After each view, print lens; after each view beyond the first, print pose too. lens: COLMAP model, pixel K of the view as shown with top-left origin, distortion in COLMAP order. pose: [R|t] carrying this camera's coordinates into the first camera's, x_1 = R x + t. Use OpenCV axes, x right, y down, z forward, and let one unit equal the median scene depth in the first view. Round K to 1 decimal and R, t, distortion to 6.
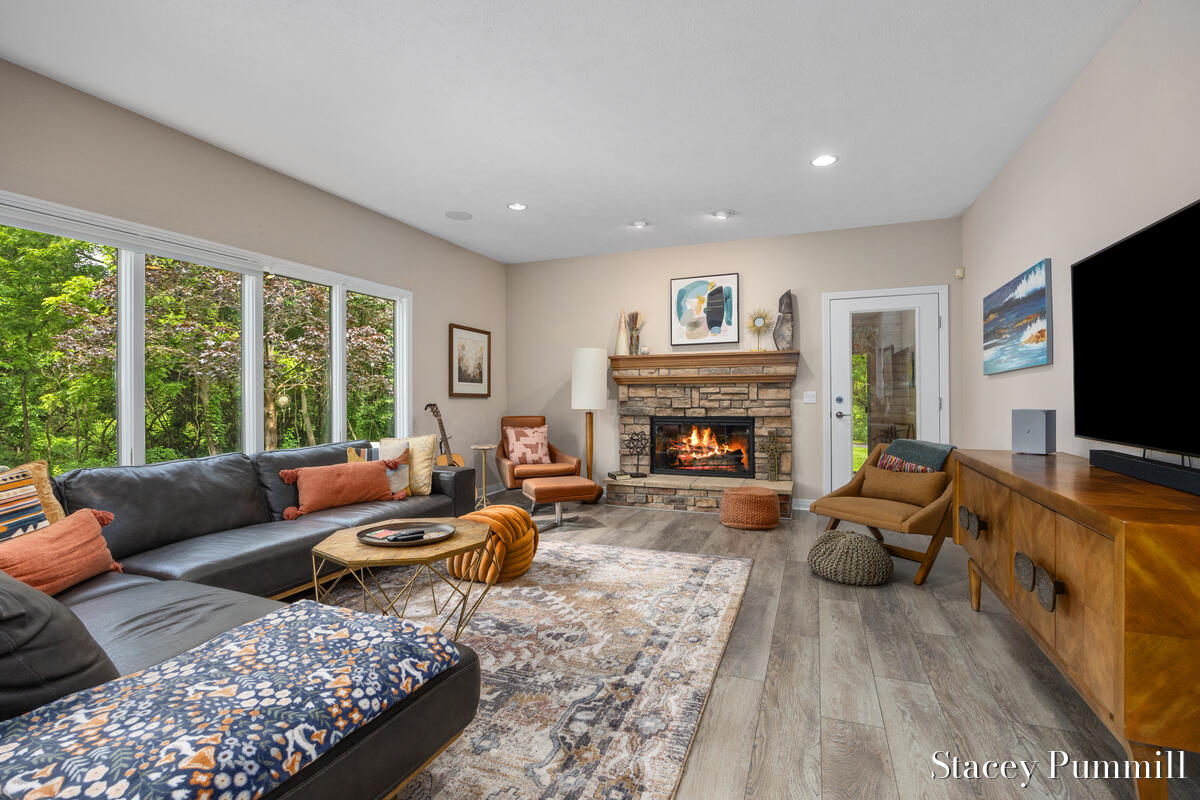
lens RADIAL K [[558.6, 0, 605.4], [0, 558.6, 399.6], [0, 0, 1]] dist [0.001613, -0.000014]
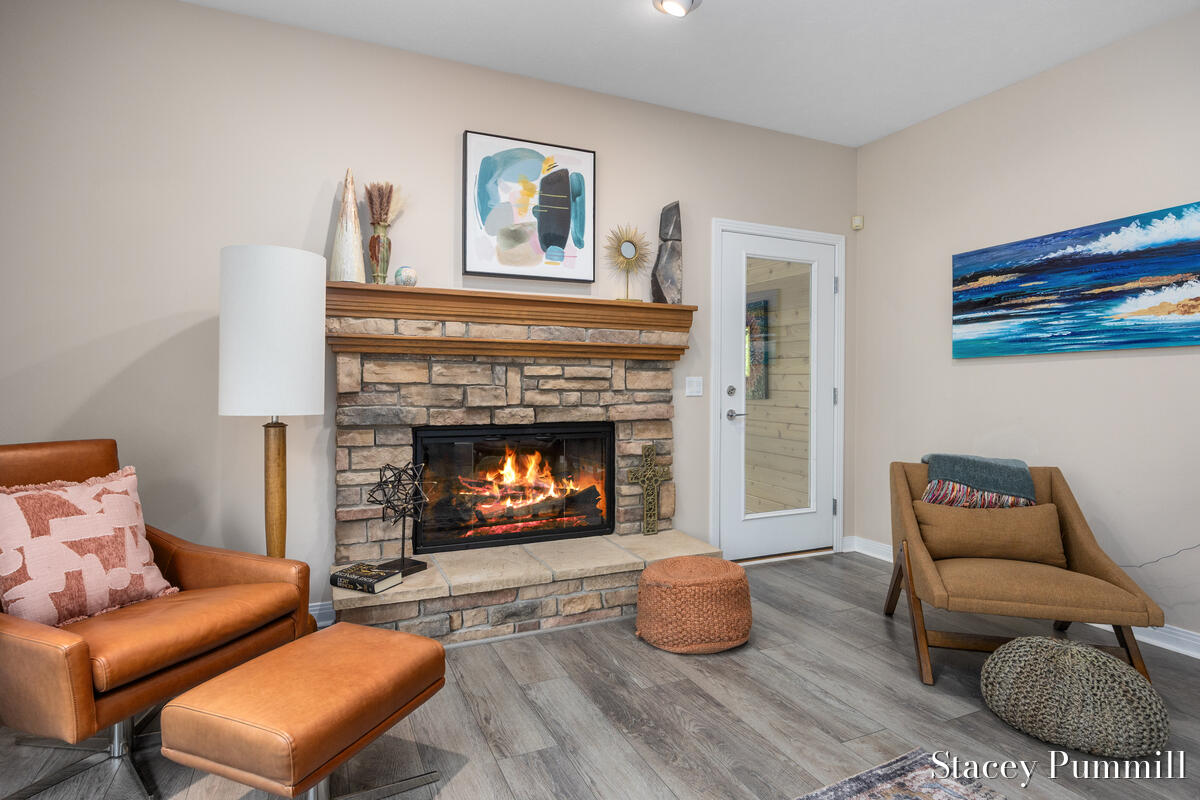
lens RADIAL K [[659.3, 0, 628.8], [0, 659.3, 383.3], [0, 0, 1]] dist [0.004876, 0.001680]
pose [[0.682403, 0.008658, 0.730925, -0.193999], [-0.006557, 0.999962, -0.005724, -0.002640], [-0.730947, -0.000887, 0.682434, 0.538914]]
